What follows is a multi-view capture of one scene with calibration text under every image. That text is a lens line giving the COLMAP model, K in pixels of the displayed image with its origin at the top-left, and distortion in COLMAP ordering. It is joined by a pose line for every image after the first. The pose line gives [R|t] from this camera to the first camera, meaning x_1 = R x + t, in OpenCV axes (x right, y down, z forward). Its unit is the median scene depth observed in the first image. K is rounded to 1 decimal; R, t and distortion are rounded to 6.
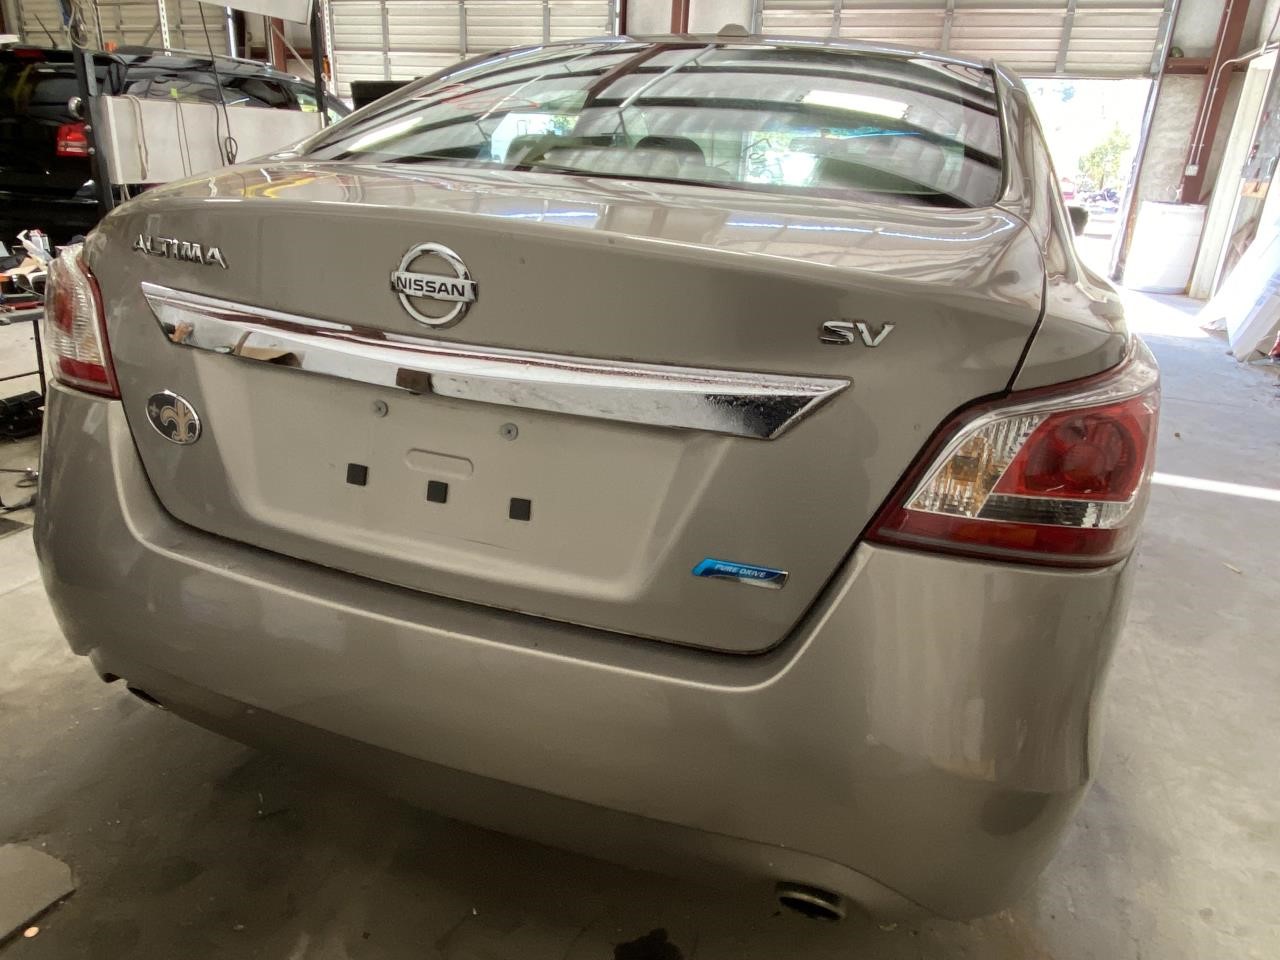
lens RADIAL K [[852.9, 0, 642.0], [0, 852.9, 481.8], [0, 0, 1]] dist [-0.014734, -0.013087]
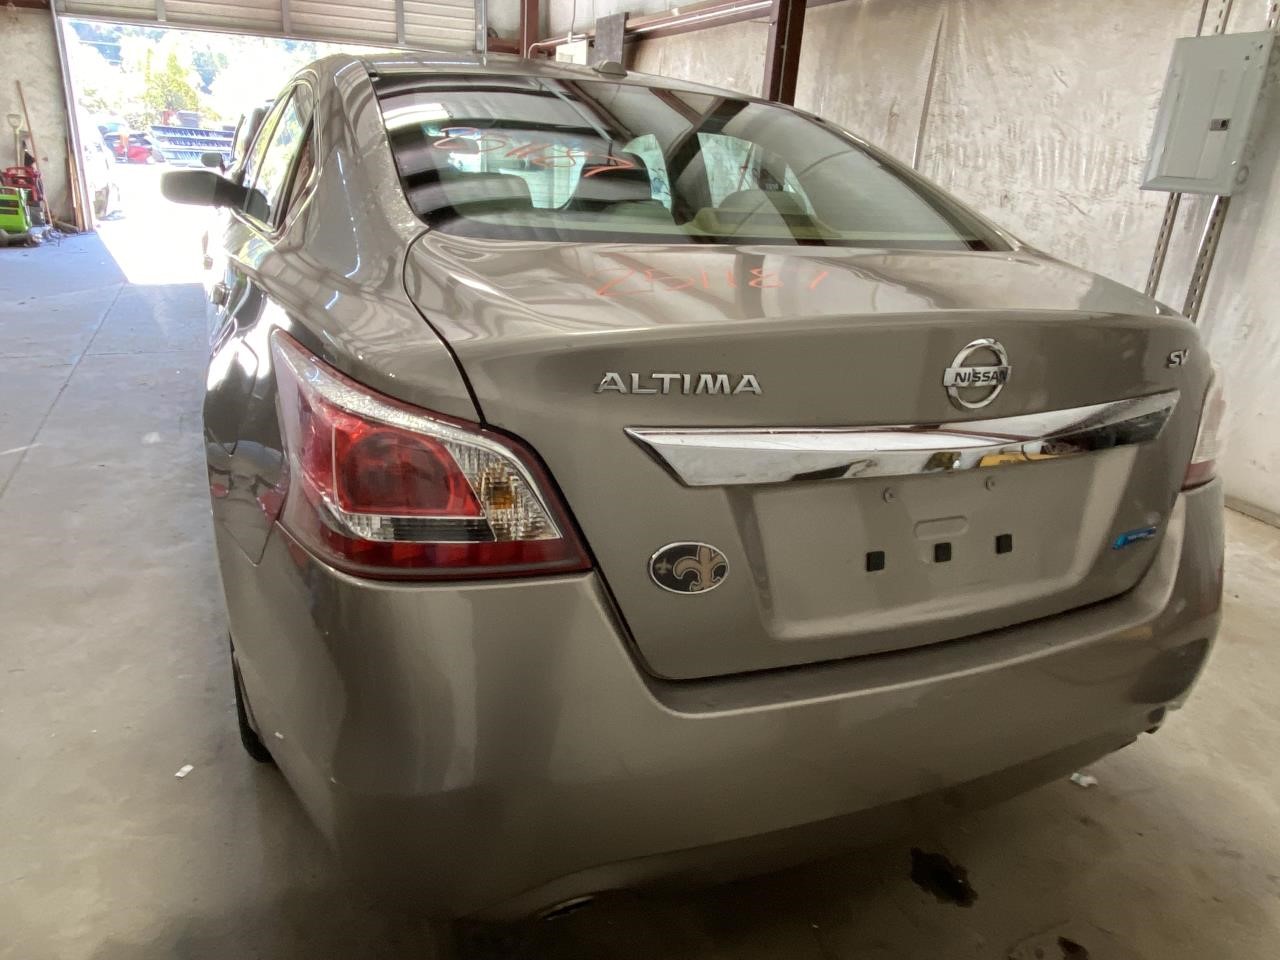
lens RADIAL K [[852.9, 0, 633.0], [0, 852.9, 493.6], [0, 0, 1]] dist [-0.014734, -0.013087]
pose [[0.739834, -0.240779, 0.628228, -1.102900], [0.205960, 0.969992, 0.129216, -0.267203], [-0.640489, 0.033792, 0.767224, 0.376557]]
